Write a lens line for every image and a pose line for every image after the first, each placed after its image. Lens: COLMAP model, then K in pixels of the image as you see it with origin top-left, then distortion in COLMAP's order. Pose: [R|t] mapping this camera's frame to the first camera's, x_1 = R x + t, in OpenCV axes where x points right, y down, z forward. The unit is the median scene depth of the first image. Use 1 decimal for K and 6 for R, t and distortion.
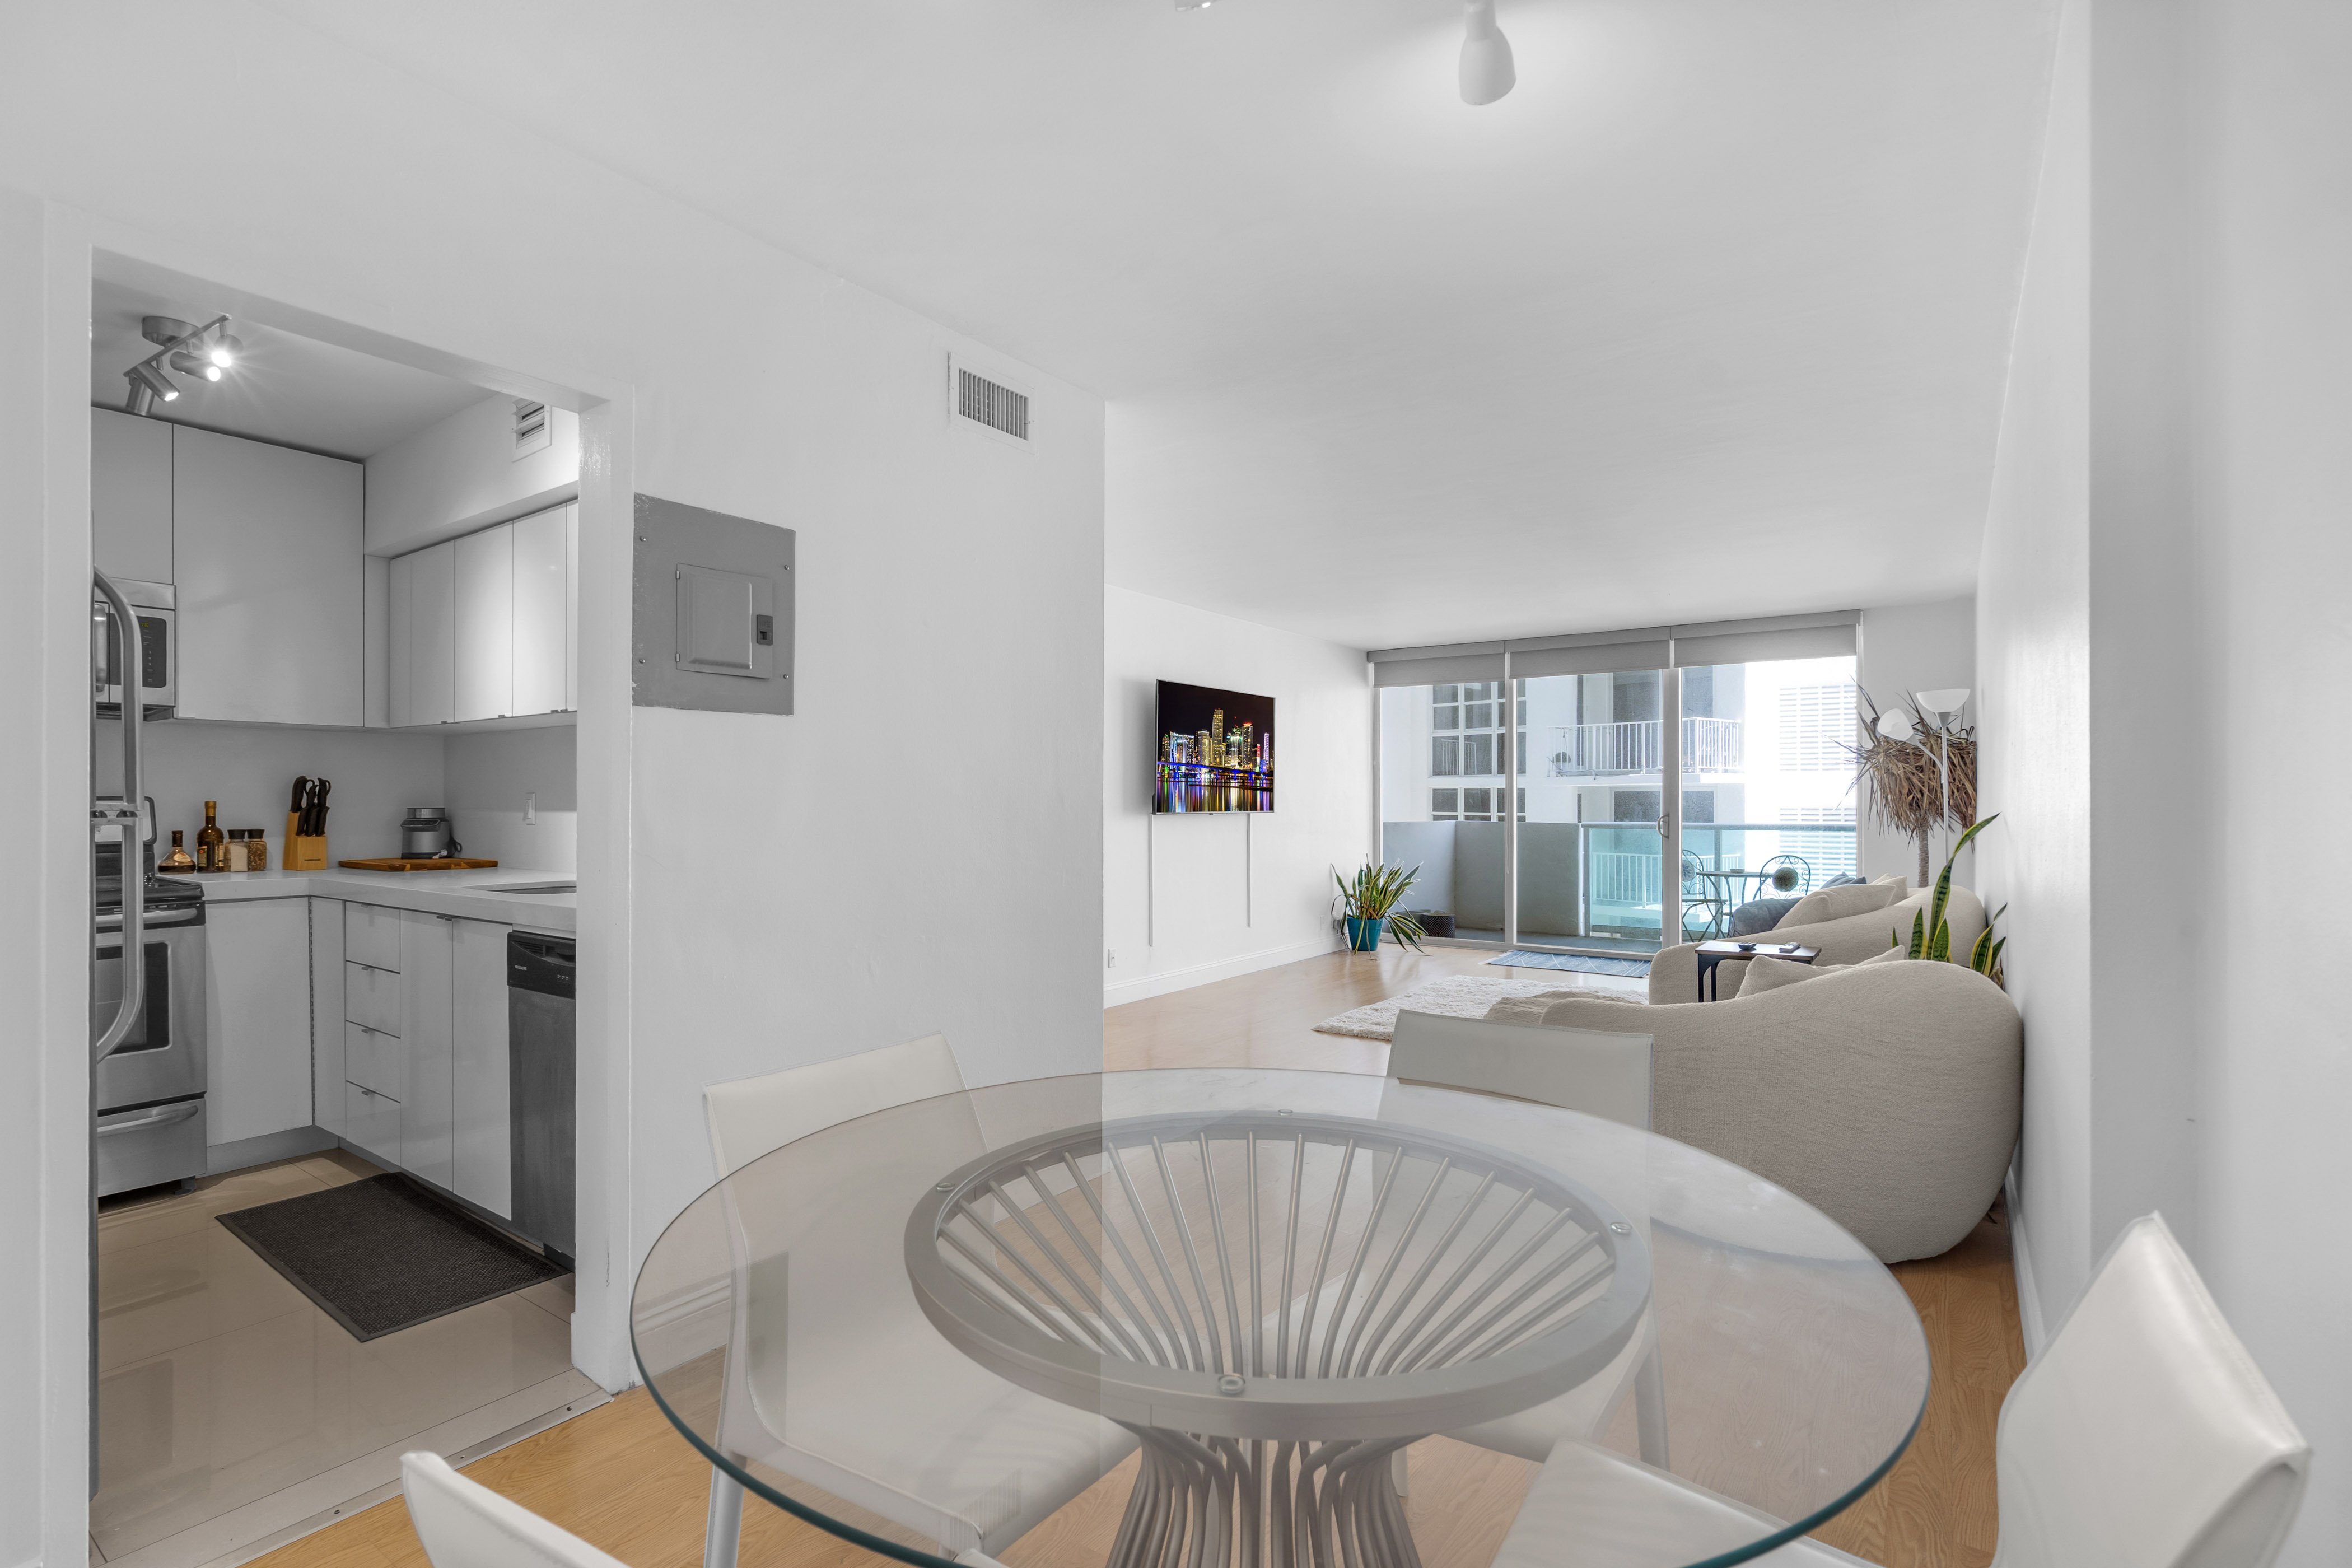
lens RADIAL K [[1038.8, 0, 1165.5], [0, 1038.8, 804.0], [0, 0, 1]] dist [-0.001107, 0.000076]
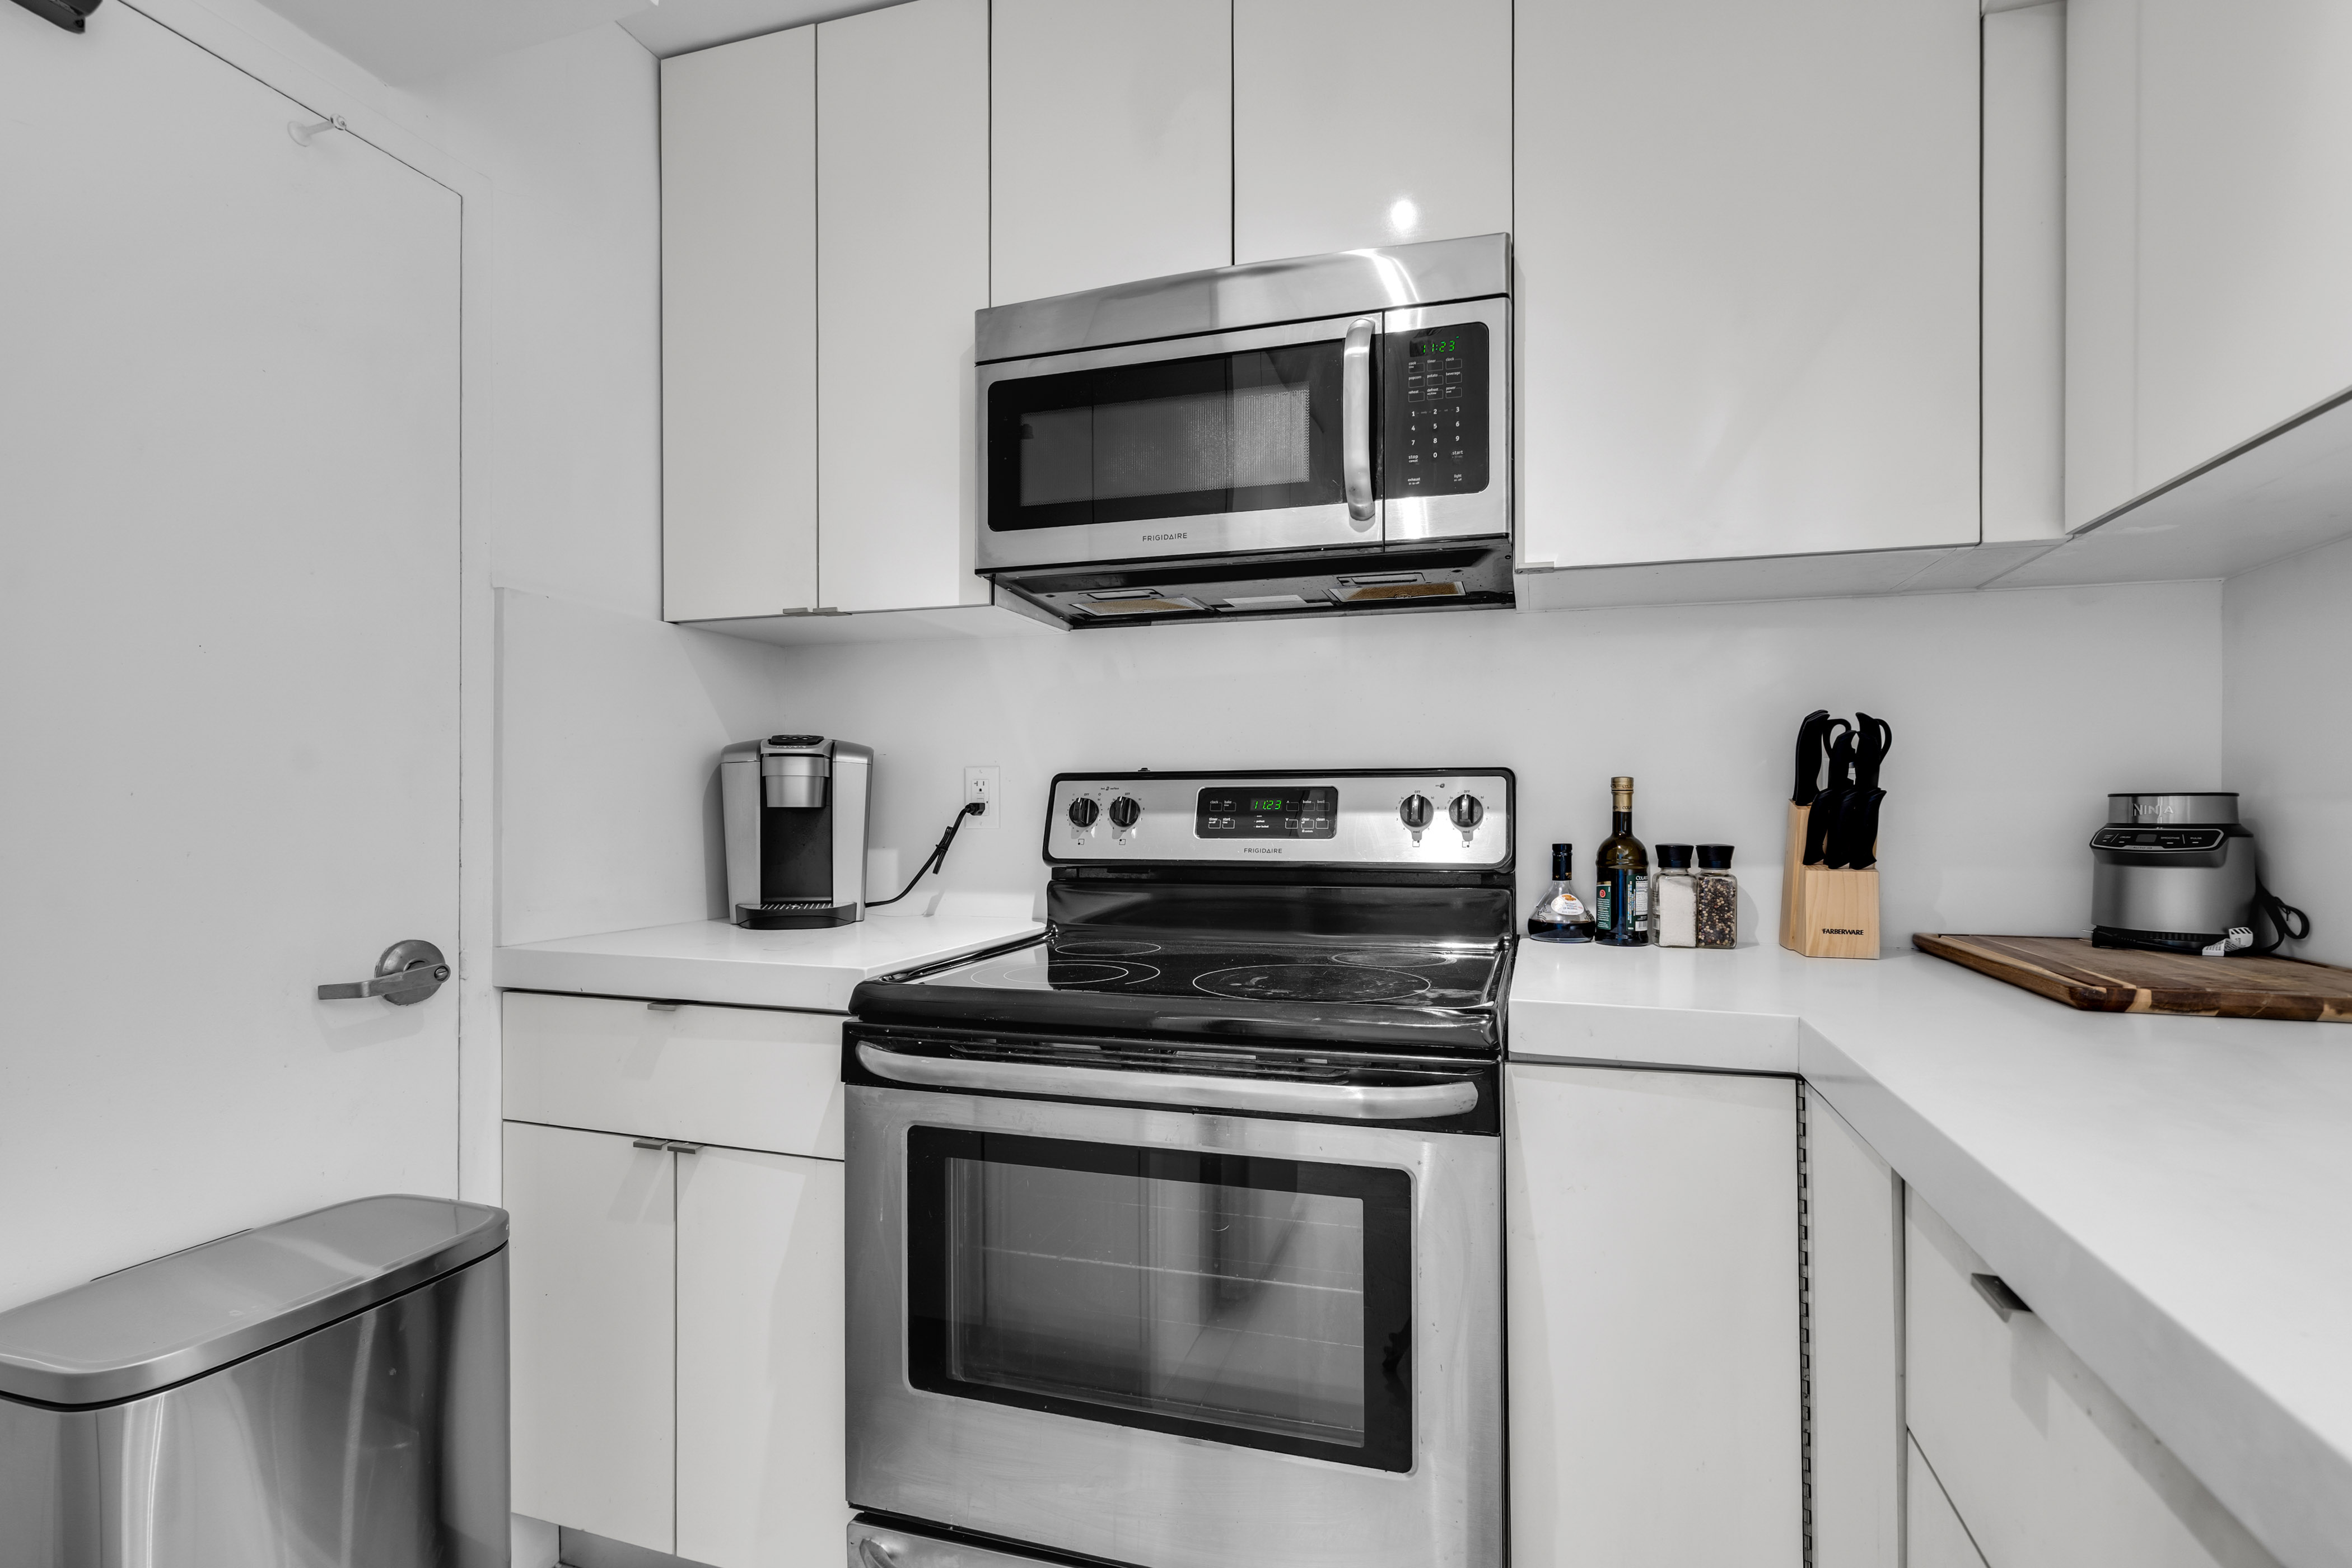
lens RADIAL K [[1038.8, 0, 1165.5], [0, 1038.8, 804.0], [0, 0, 1]] dist [-0.001107, 0.000076]
pose [[0.244526, -0.006247, -0.969623, -0.526565], [-0.004678, 0.999960, -0.007623, 0.012060], [0.969631, 0.006400, 0.244487, 0.682290]]
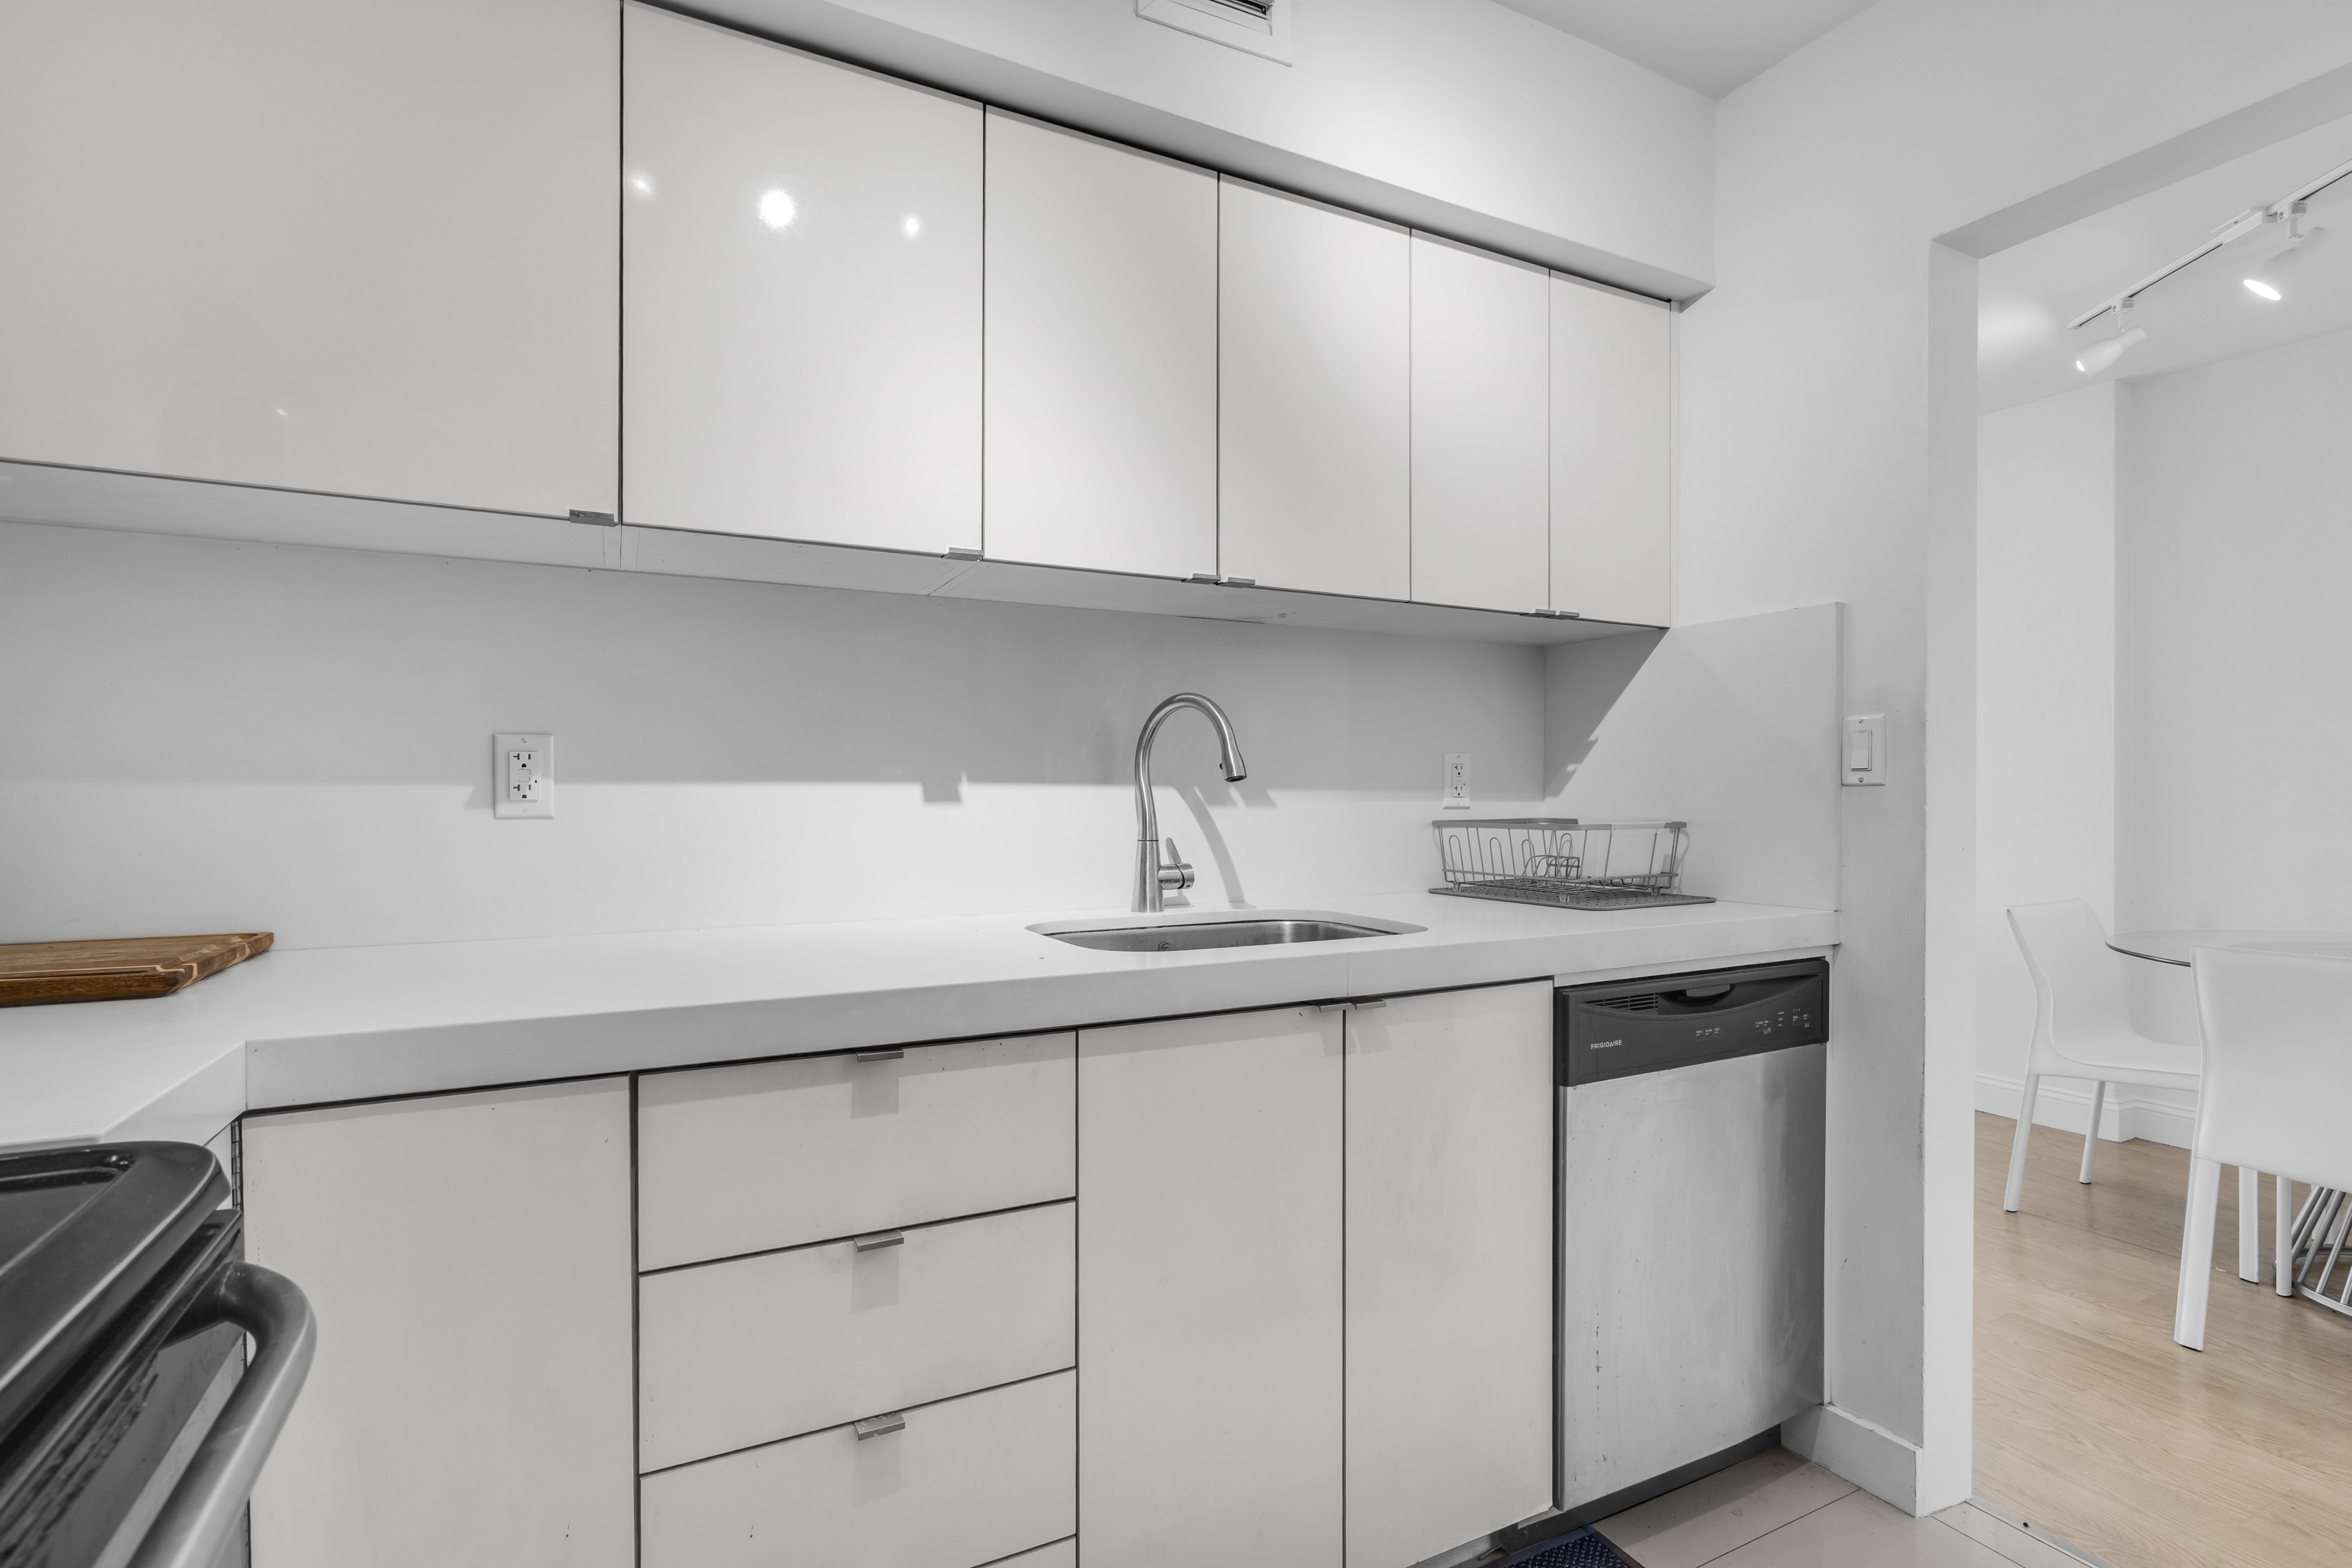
lens RADIAL K [[1038.8, 0, 1165.5], [0, 1038.8, 804.0], [0, 0, 1]] dist [-0.001107, 0.000076]
pose [[0.504112, -0.009118, 0.863590, -0.857956], [0.005410, 0.999958, 0.007400, 0.013247], [-0.863621, 0.000941, 0.504141, 0.638366]]
